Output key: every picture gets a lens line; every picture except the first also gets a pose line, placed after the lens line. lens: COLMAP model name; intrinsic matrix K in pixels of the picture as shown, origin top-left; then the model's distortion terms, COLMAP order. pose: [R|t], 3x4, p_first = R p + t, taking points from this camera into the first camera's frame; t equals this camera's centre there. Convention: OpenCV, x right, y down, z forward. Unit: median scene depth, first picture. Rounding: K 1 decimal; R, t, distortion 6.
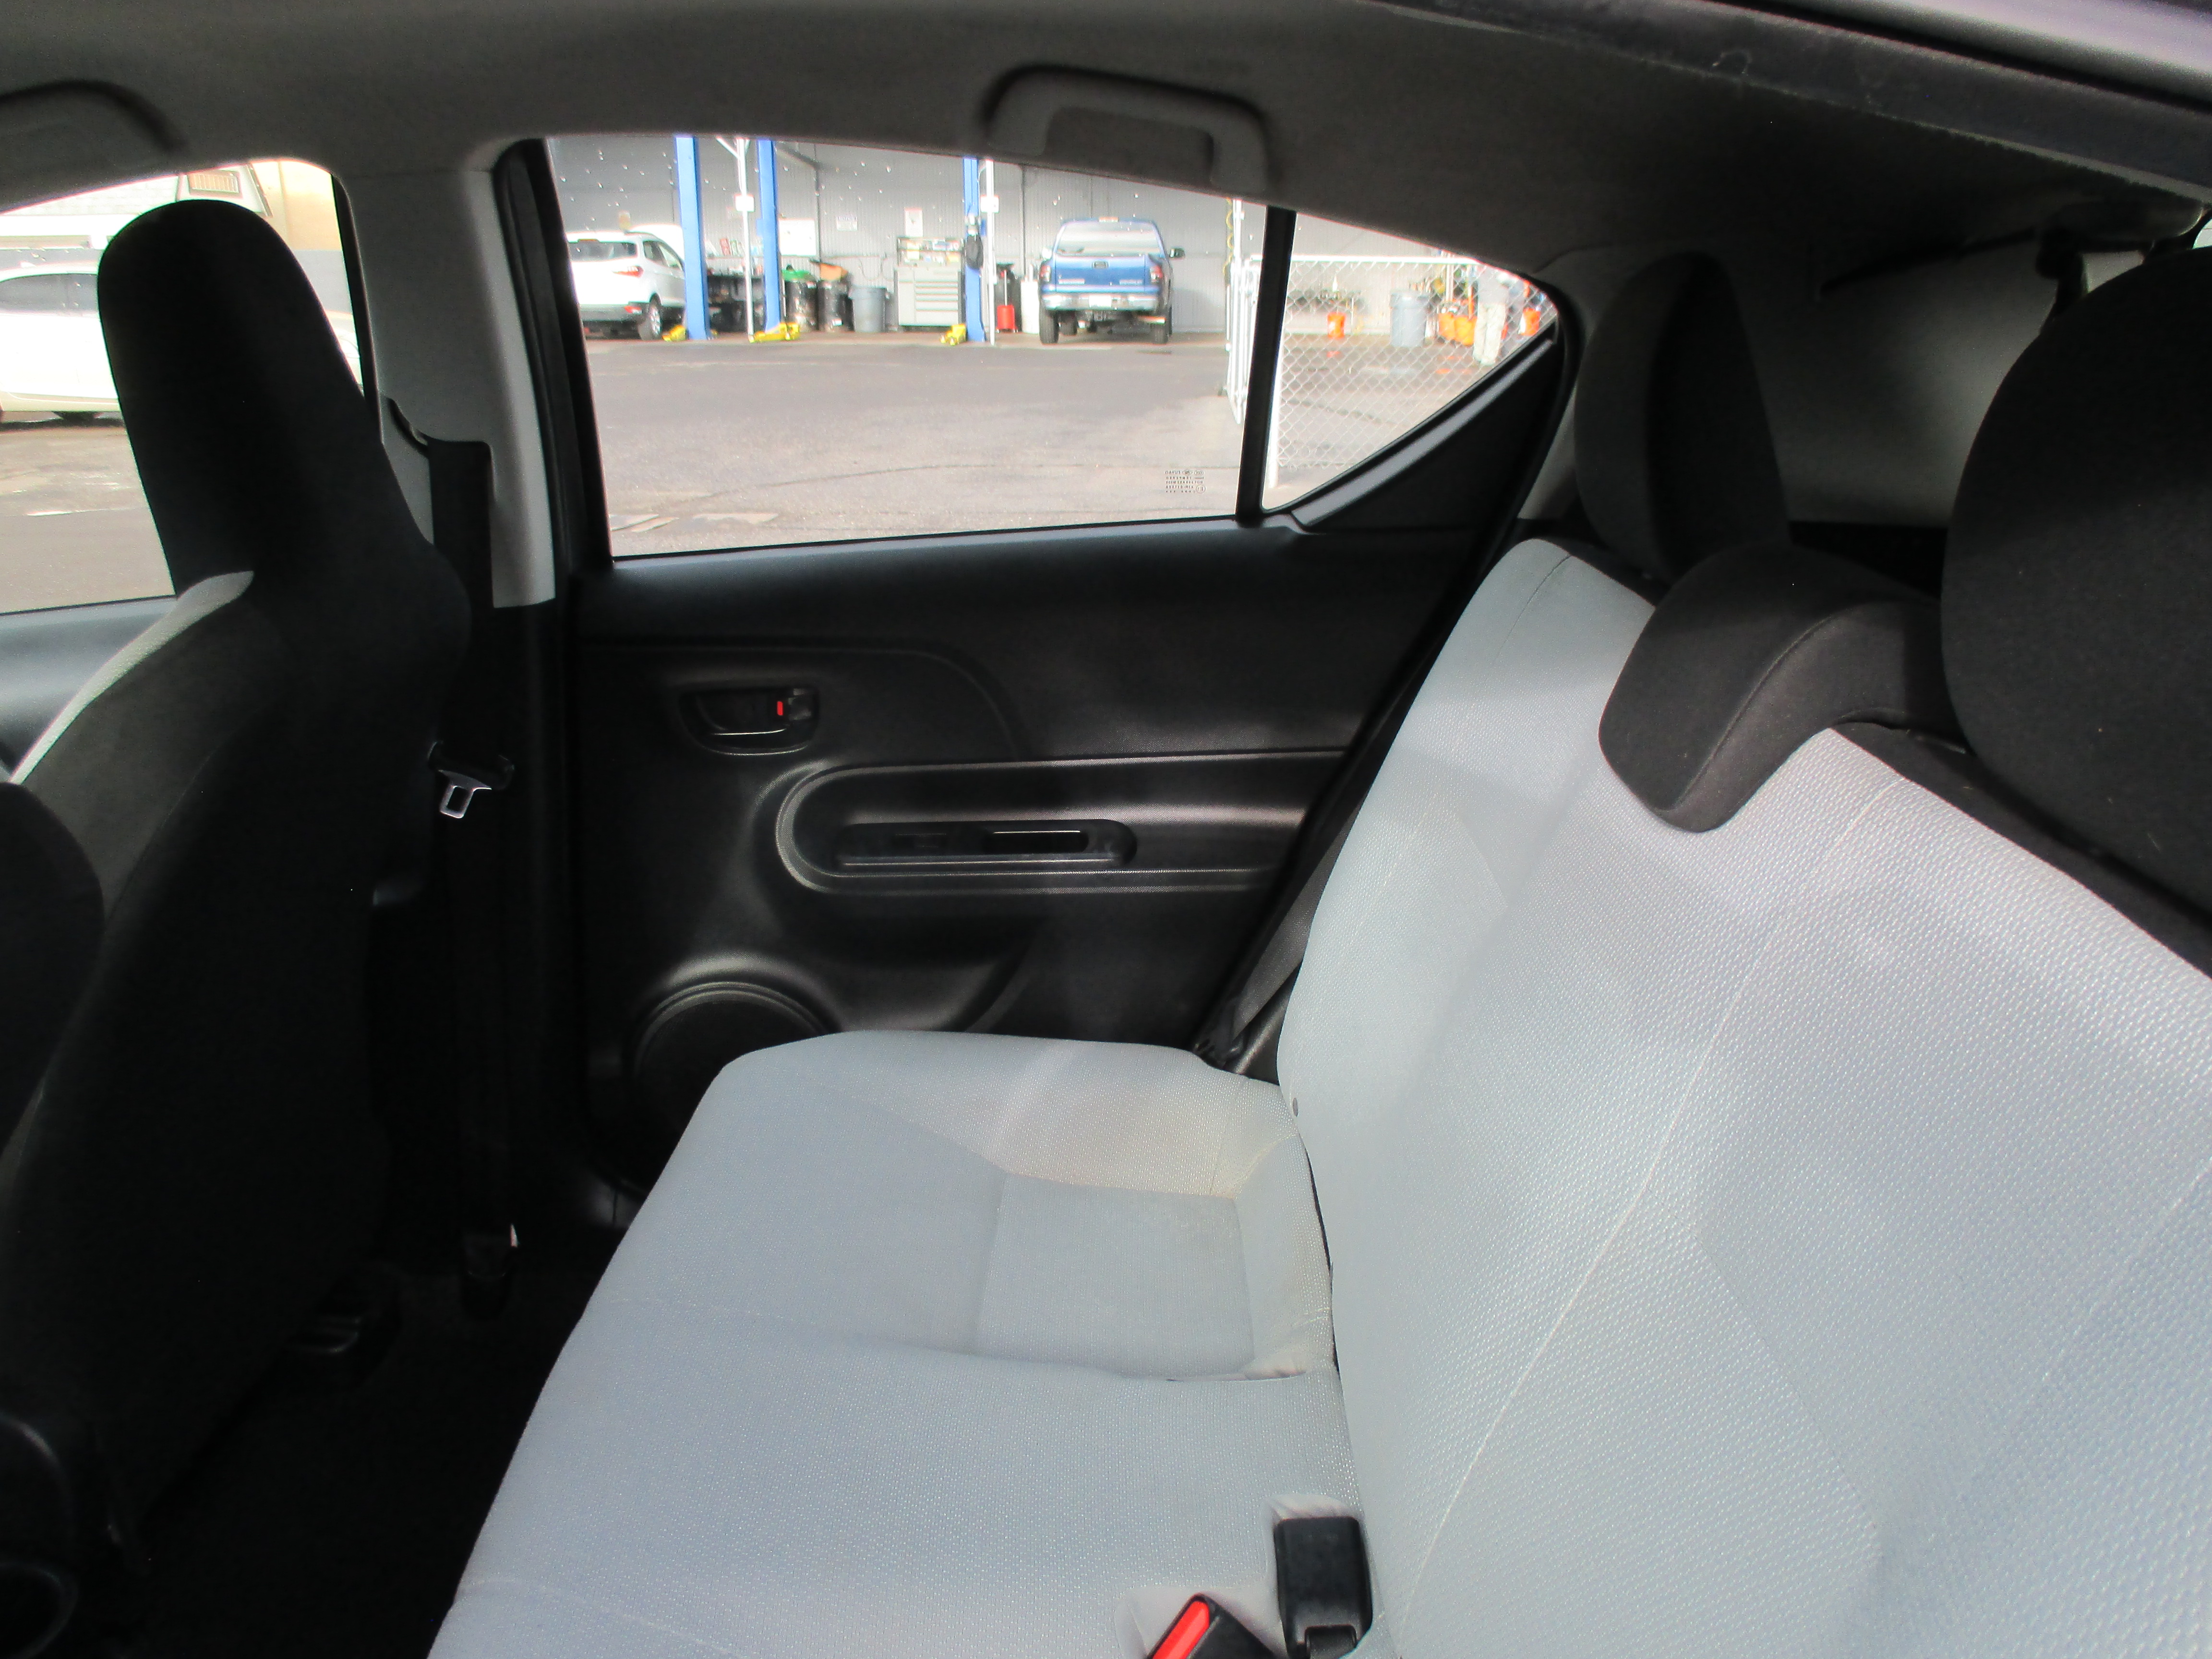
lens RADIAL K [[1815.6, 0, 1106.0], [0, 1815.6, 829.5], [0, 0, 1]] dist [-0.030755, -0.009844]
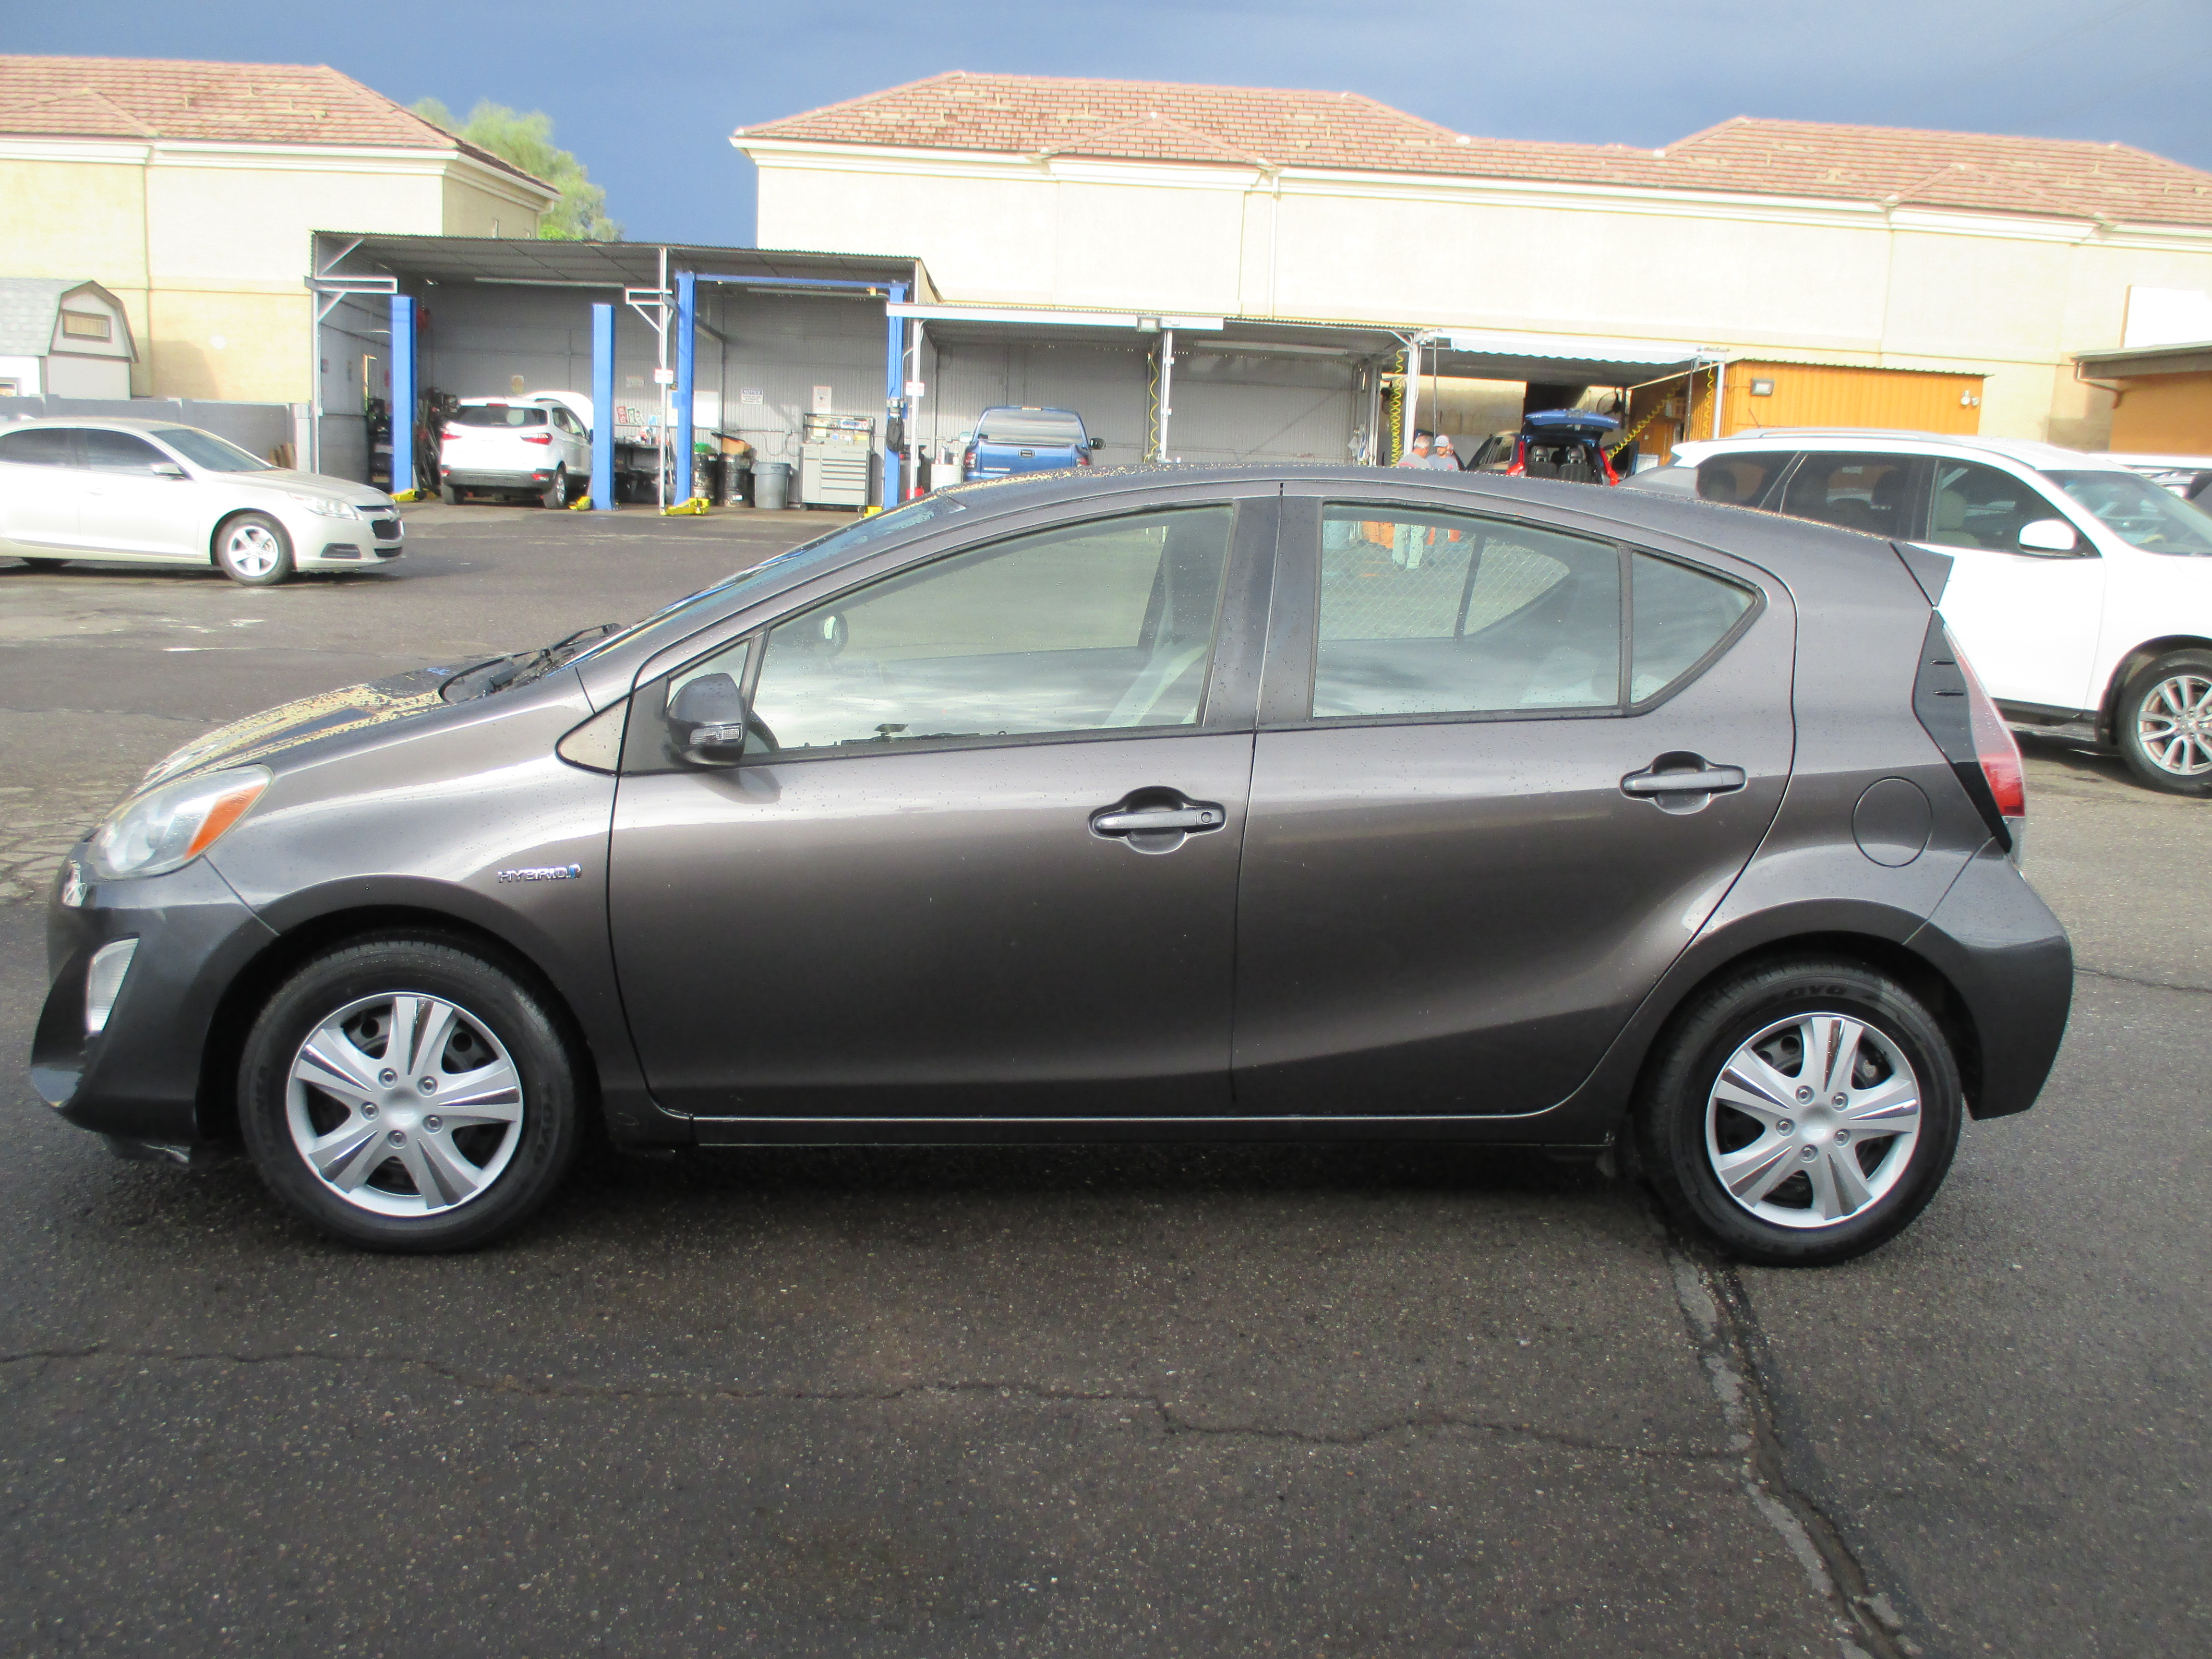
lens RADIAL K [[2134.3, 0, 1106.0], [0, 2134.3, 829.5], [0, 0, 1]] dist [-0.097179, 0.002485]
pose [[0.996564, 0.033751, 0.075636, -0.036653], [-0.024367, 0.992265, -0.121720, 0.027181], [-0.079160, 0.119458, 0.989678, -0.111185]]
